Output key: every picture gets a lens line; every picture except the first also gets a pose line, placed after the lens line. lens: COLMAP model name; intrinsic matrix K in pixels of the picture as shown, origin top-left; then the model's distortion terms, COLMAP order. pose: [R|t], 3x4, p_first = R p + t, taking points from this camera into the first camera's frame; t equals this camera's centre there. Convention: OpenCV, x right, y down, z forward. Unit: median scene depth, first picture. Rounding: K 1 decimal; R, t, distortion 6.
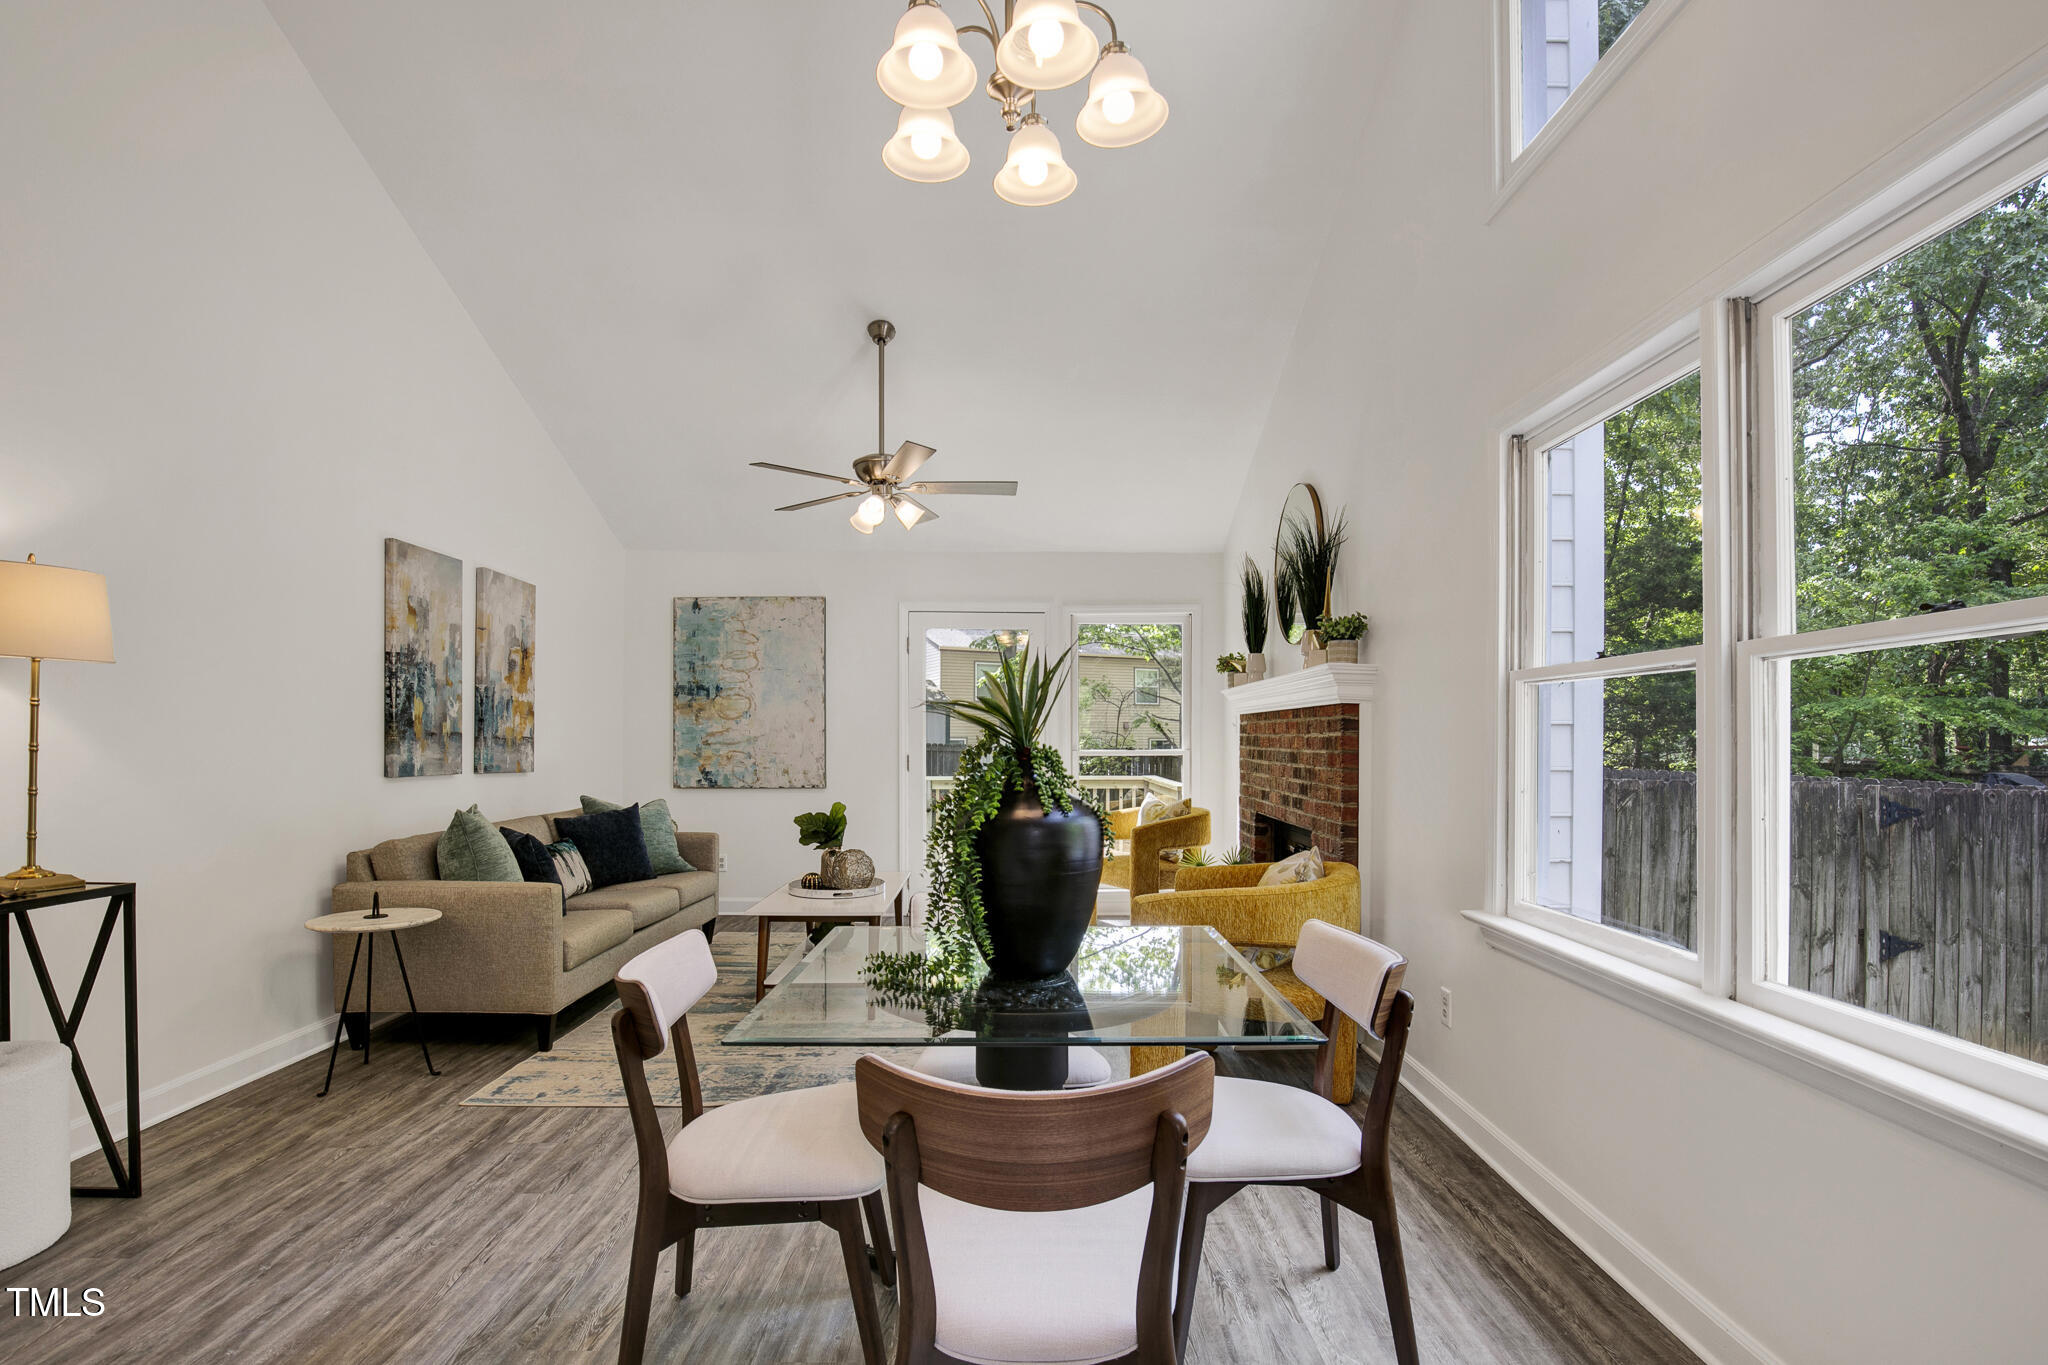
lens RADIAL K [[971.1, 0, 1033.7], [0, 971.1, 741.3], [0, 0, 1]] dist [-0.033309, 0.006927]
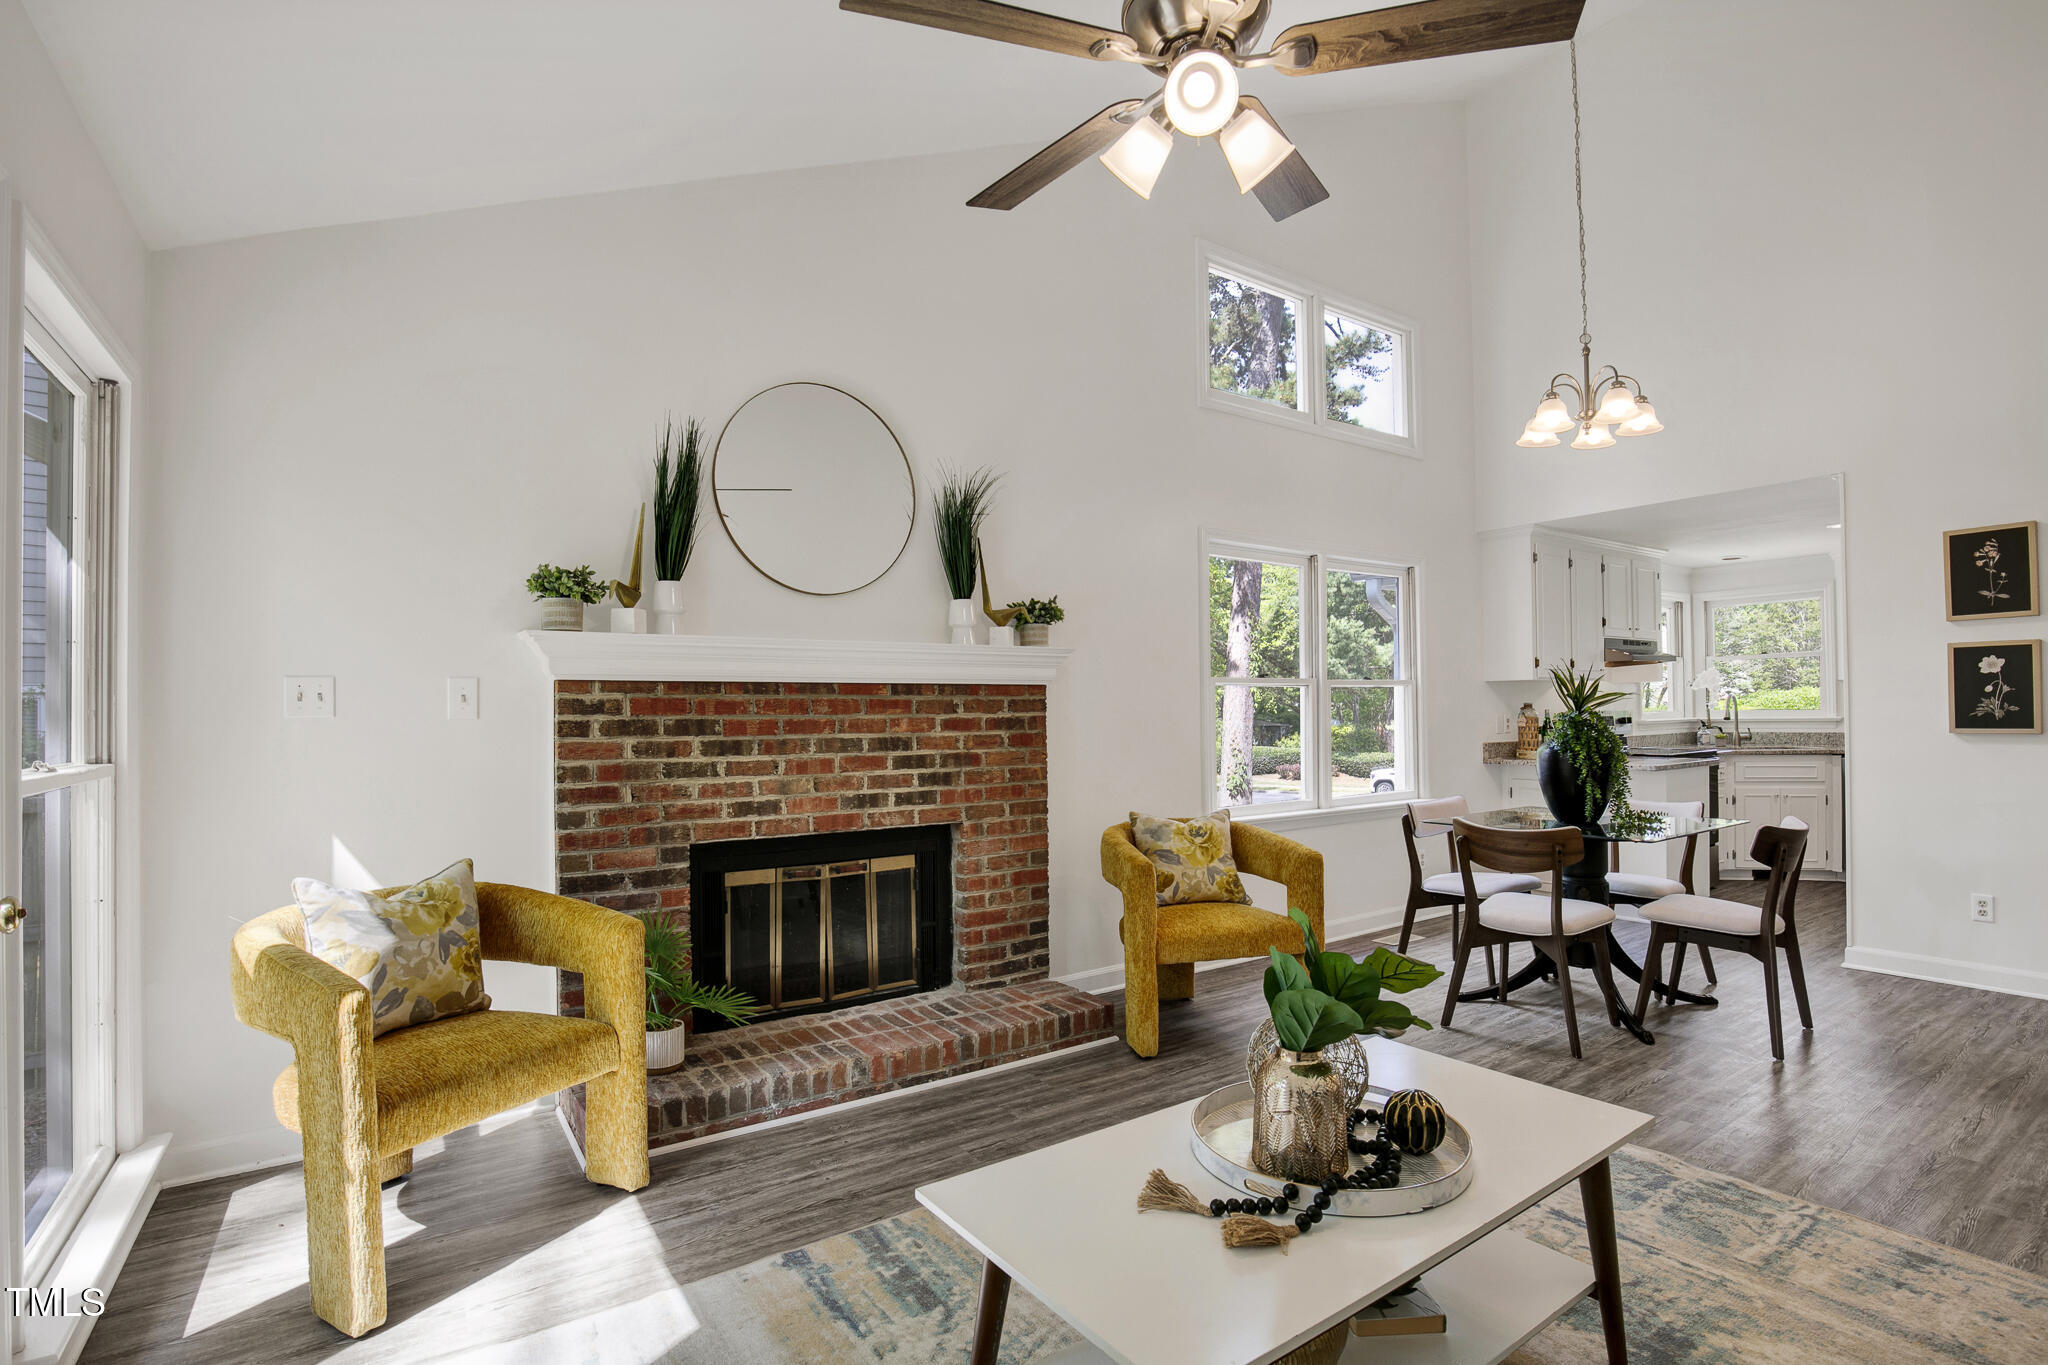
lens RADIAL K [[971.1, 0, 1024.8], [0, 971.1, 707.4], [0, 0, 1]] dist [-0.033309, 0.006927]
pose [[-0.560885, 0.013750, 0.827780, -0.364009], [0.012781, 0.999887, -0.007948, -0.004567], [-0.827795, 0.006122, -0.560997, 1.080025]]
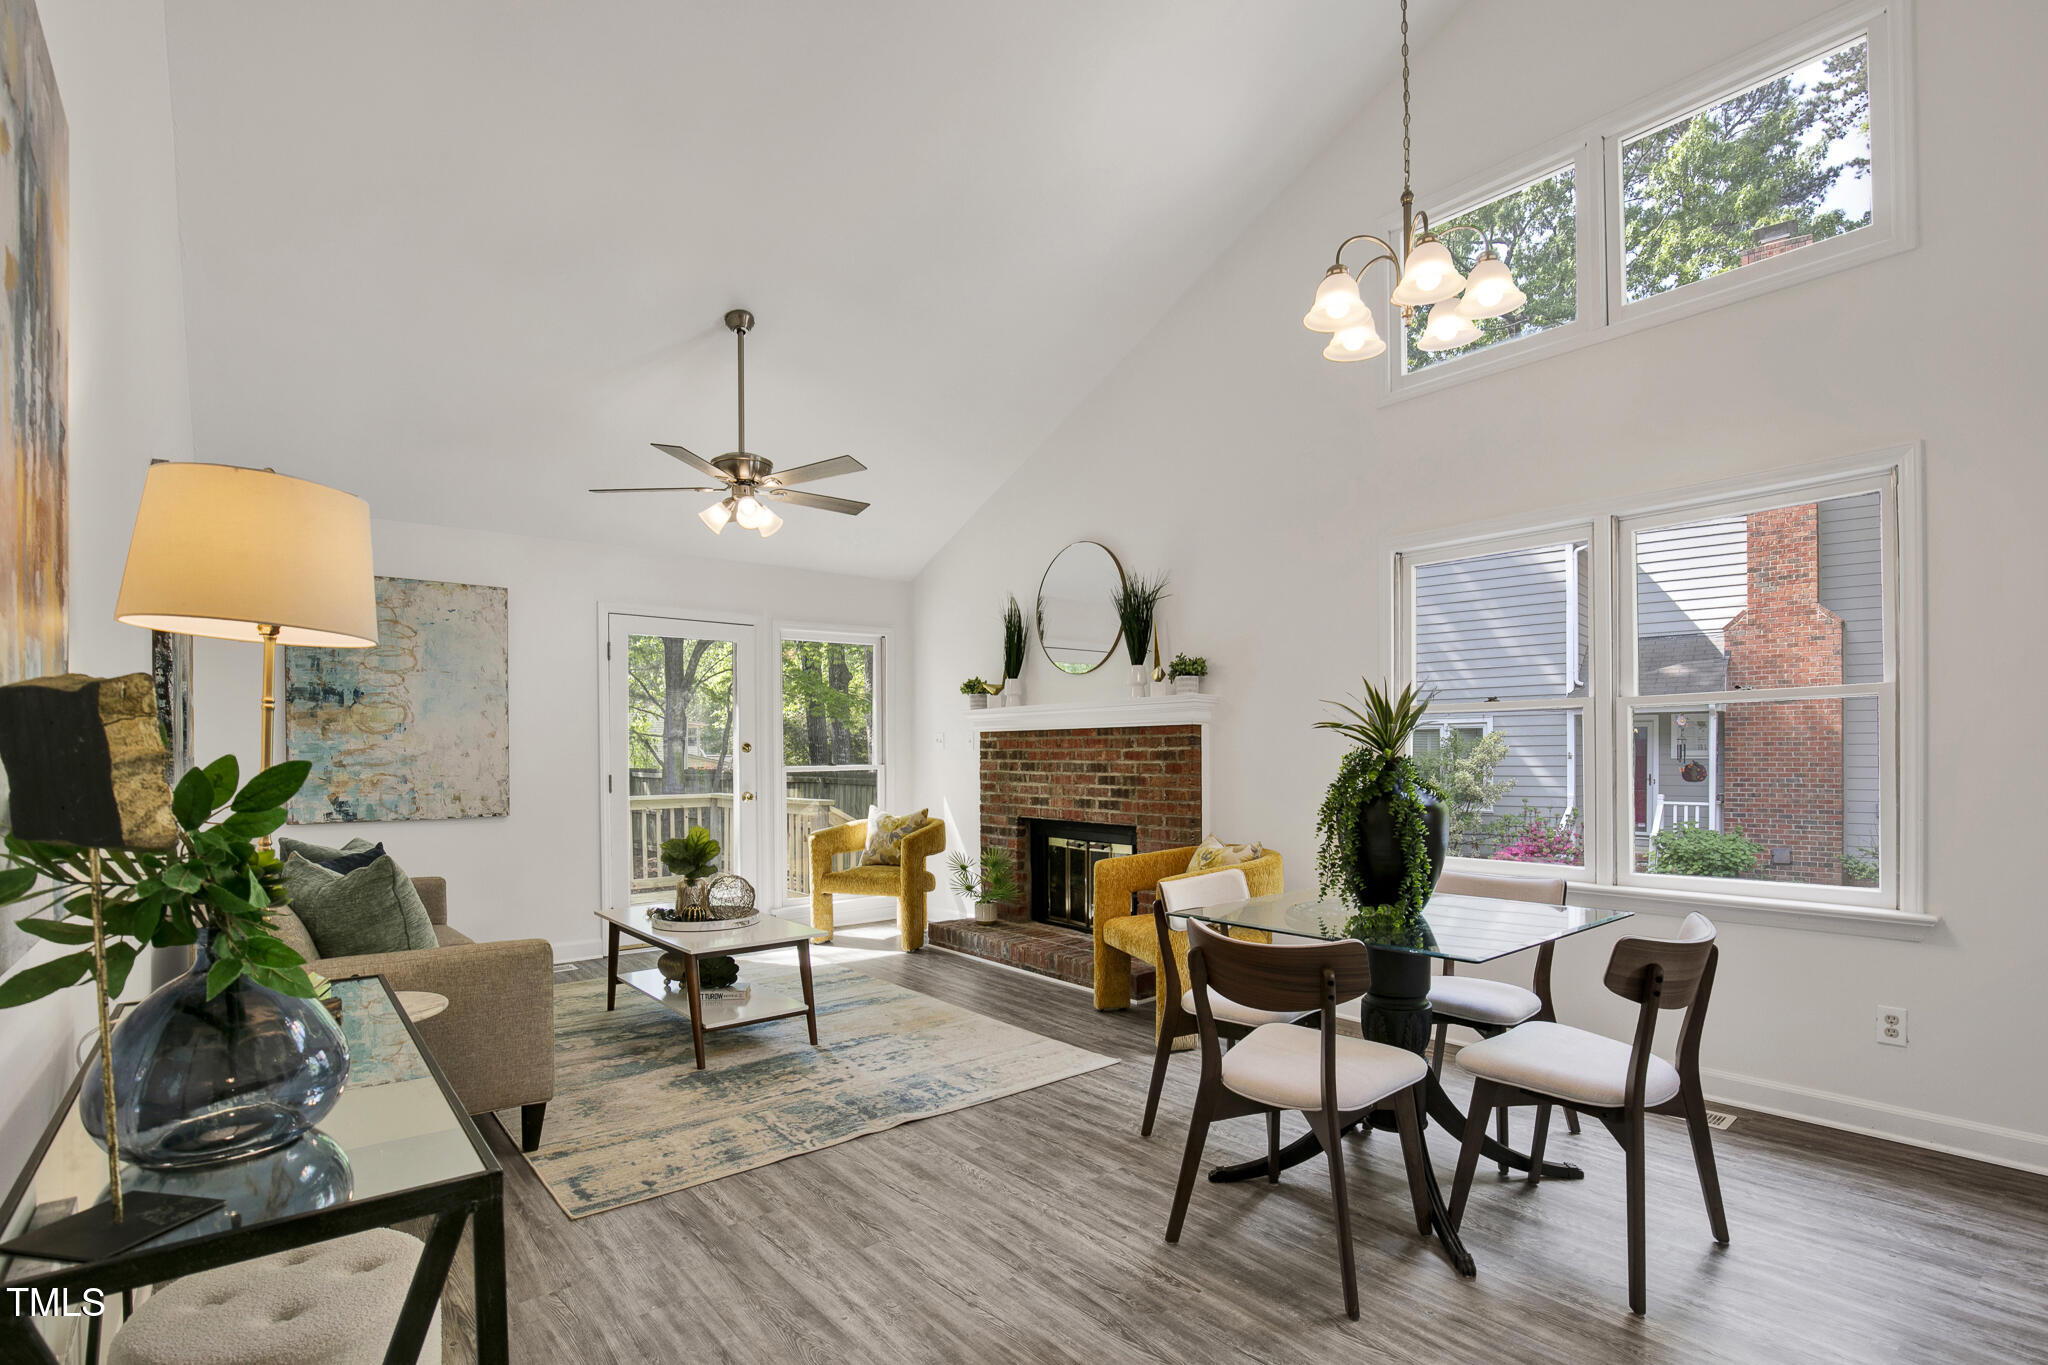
lens RADIAL K [[971.1, 0, 1022.9], [0, 971.1, 766.9], [0, 0, 1]] dist [-0.033309, 0.006927]
pose [[0.785912, -0.015826, 0.618136, -0.446112], [0.009219, 0.999861, 0.013877, -0.001897], [-0.618269, -0.005208, 0.785949, 0.080165]]
